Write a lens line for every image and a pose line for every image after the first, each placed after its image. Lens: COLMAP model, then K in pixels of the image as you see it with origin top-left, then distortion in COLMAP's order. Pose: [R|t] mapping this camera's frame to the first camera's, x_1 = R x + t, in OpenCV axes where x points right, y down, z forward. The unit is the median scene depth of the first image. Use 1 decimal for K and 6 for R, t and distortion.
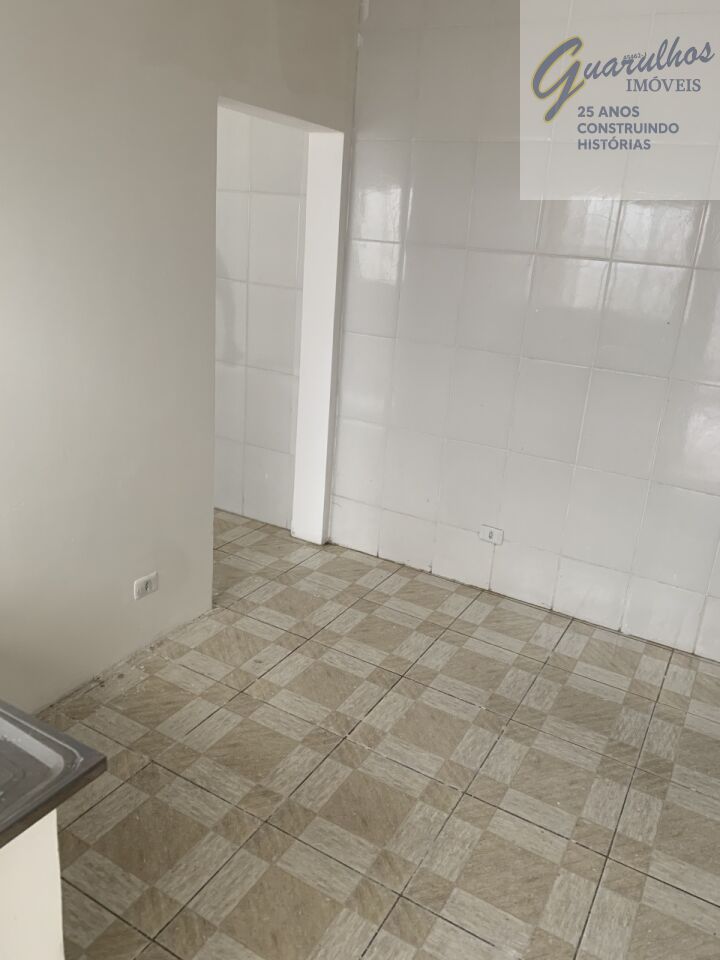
lens RADIAL K [[726.7, 0, 359.8], [0, 726.7, 499.1], [0, 0, 1]] dist [-0.002569, -0.004755]
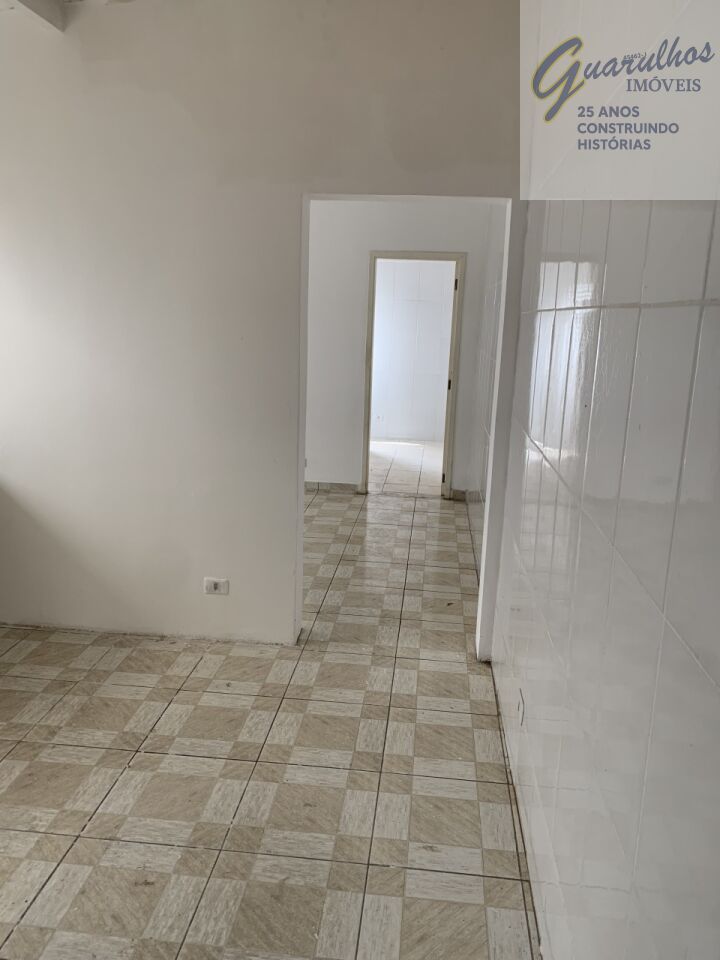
lens RADIAL K [[741.6, 0, 361.7], [0, 741.6, 484.4], [0, 0, 1]] dist [0.003330, -0.005499]
pose [[0.409035, 0.156129, -0.899063, 0.903966], [-0.325630, 0.945362, 0.016021, -0.142657], [0.852441, 0.286209, 0.437526, 0.615318]]
